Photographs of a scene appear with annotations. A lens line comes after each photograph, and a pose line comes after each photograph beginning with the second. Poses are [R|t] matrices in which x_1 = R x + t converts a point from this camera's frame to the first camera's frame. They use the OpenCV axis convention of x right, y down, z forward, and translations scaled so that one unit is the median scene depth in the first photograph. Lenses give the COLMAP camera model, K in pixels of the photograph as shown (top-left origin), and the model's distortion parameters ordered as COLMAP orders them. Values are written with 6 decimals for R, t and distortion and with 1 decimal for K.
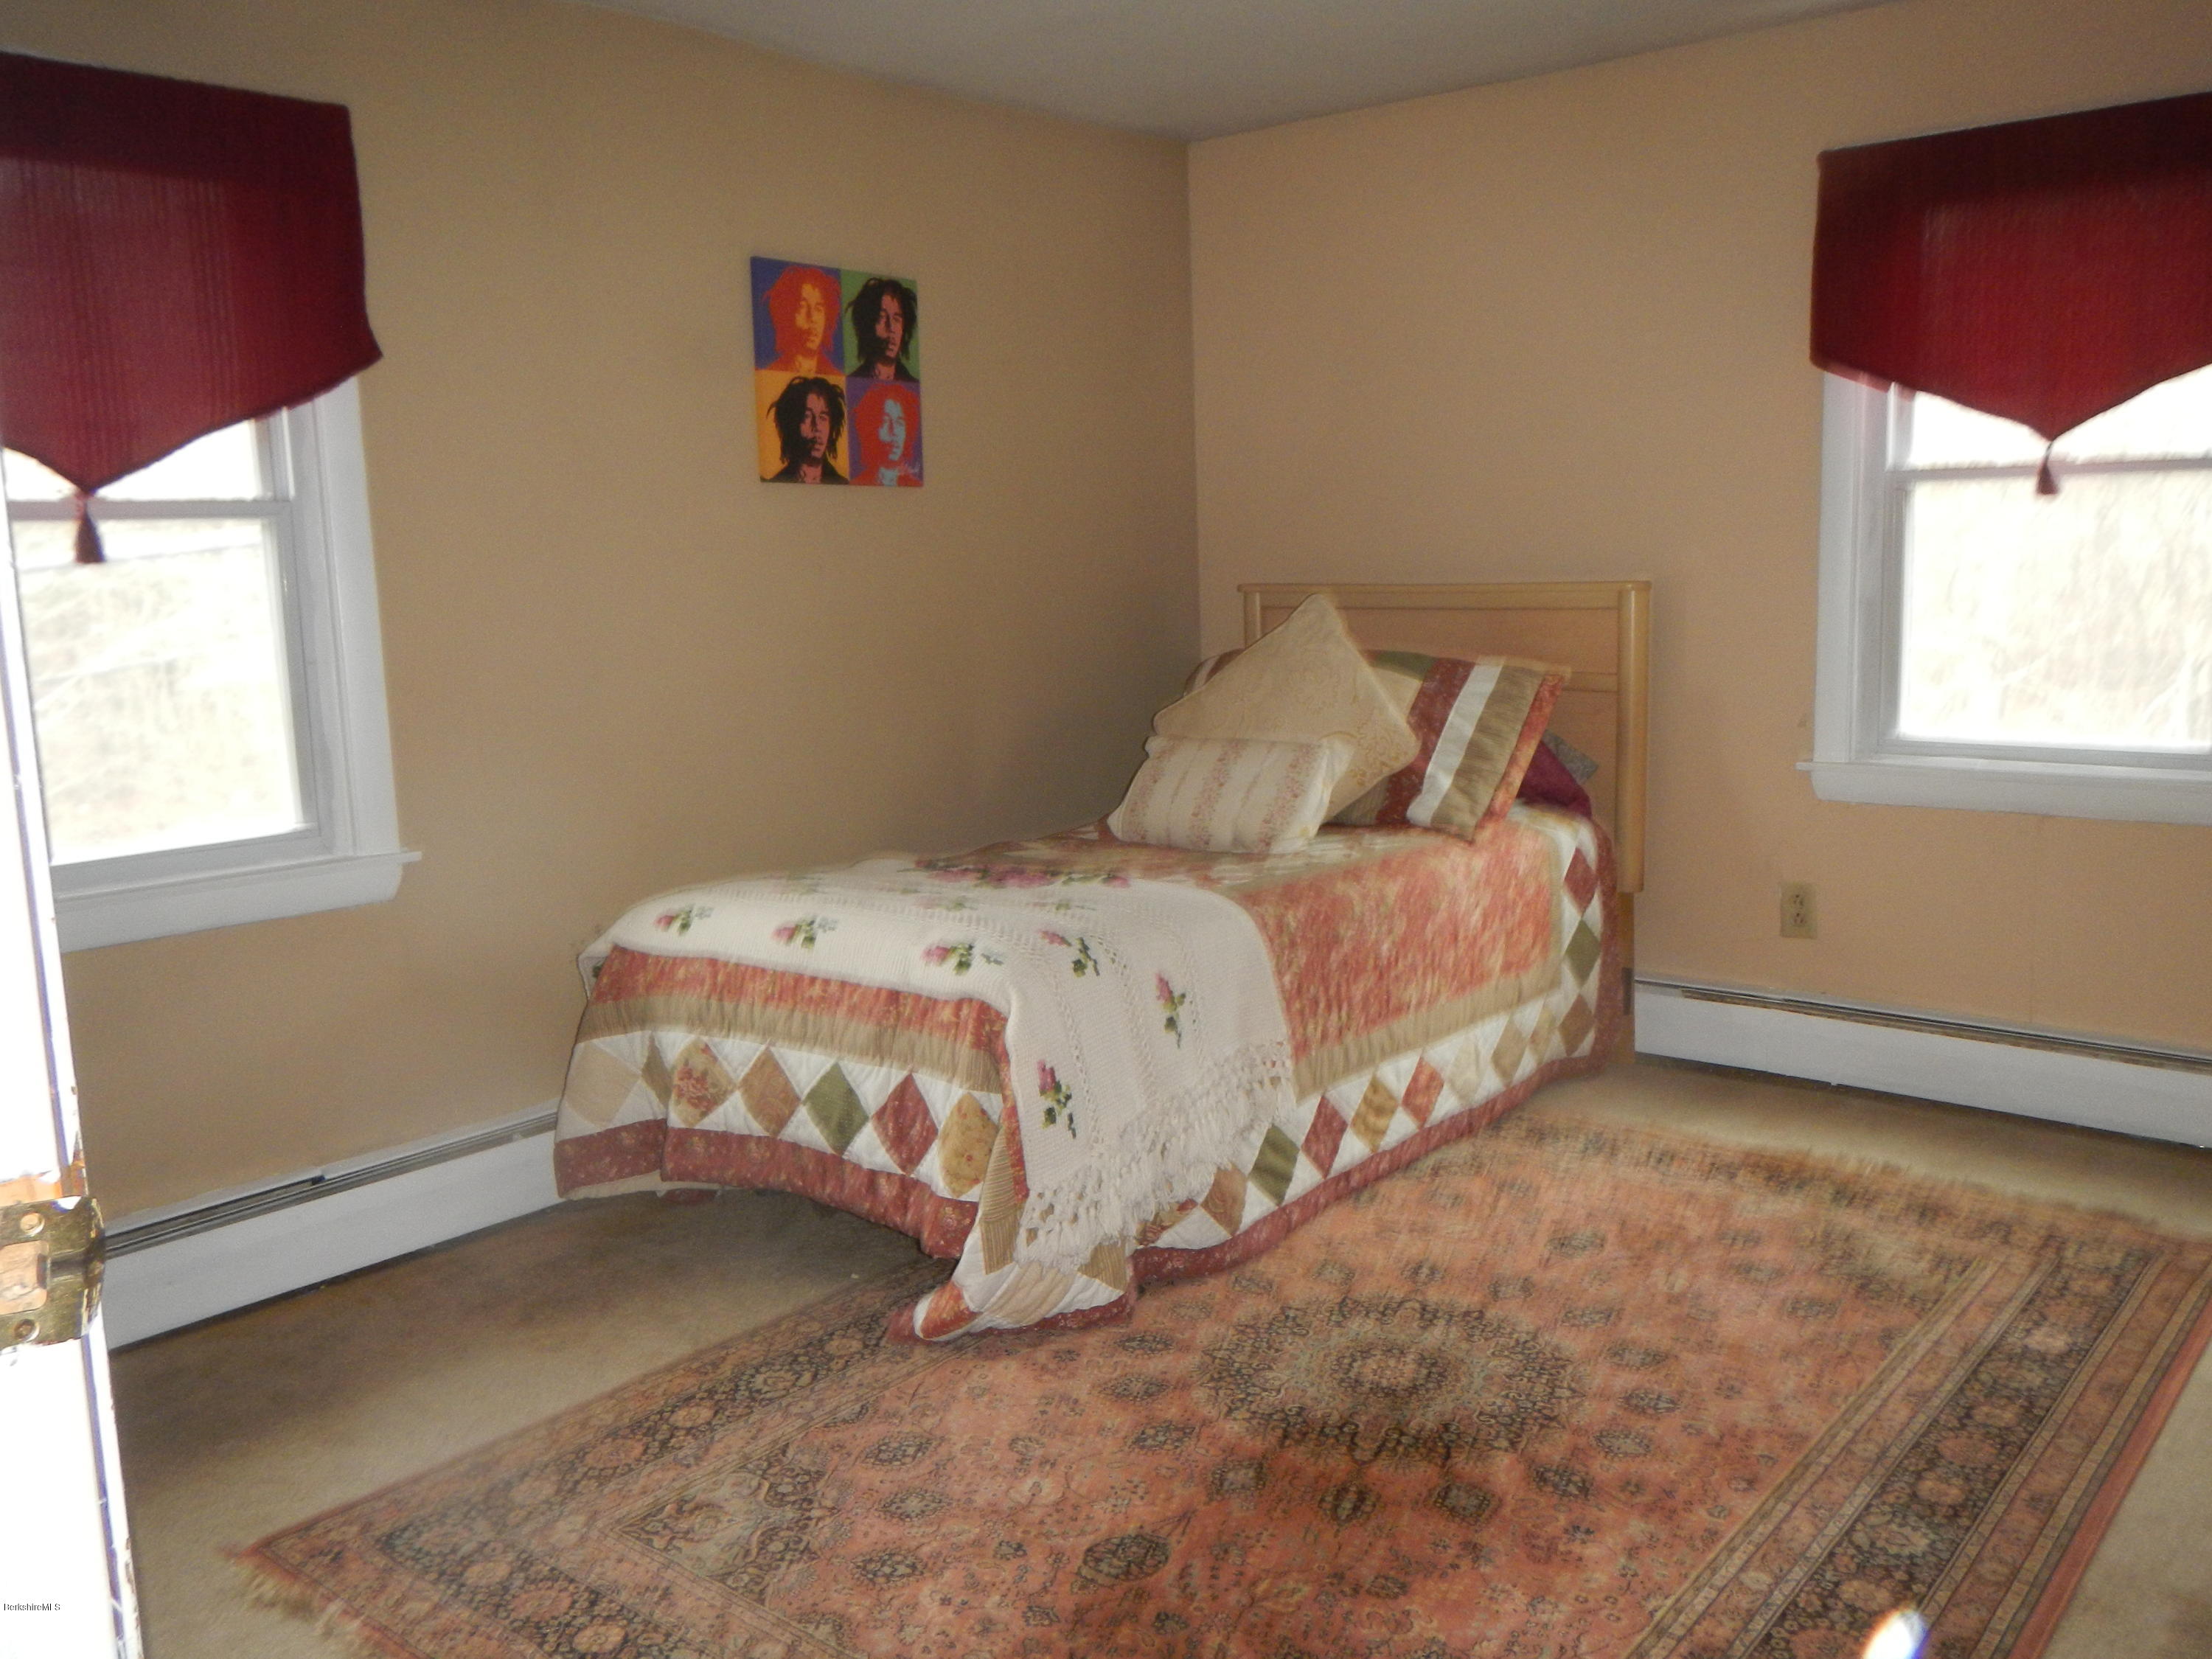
lens RADIAL K [[1816.9, 0, 1099.9], [0, 1816.9, 826.0], [0, 0, 1]] dist [0.002197, -0.007806]
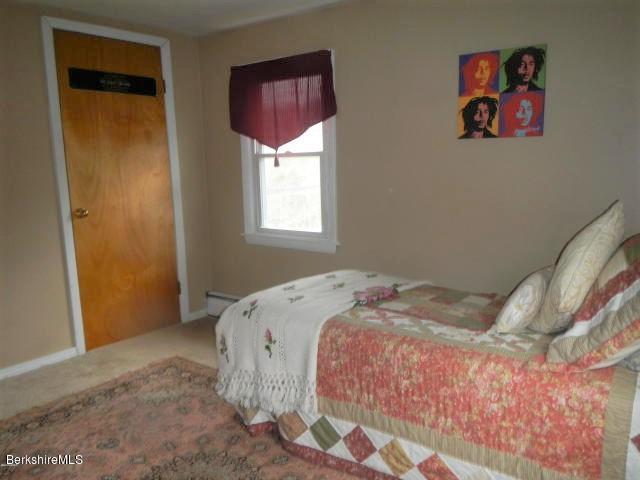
lens RADIAL K [[525.7, 0, 317.8], [0, 525.7, 239.1], [0, 0, 1]] dist [0.002197, -0.007806]
pose [[0.053695, 0.172363, -0.983569, 0.597185], [-0.126806, 0.978193, 0.164498, -0.144551], [0.990473, 0.115890, 0.074381, 0.745675]]
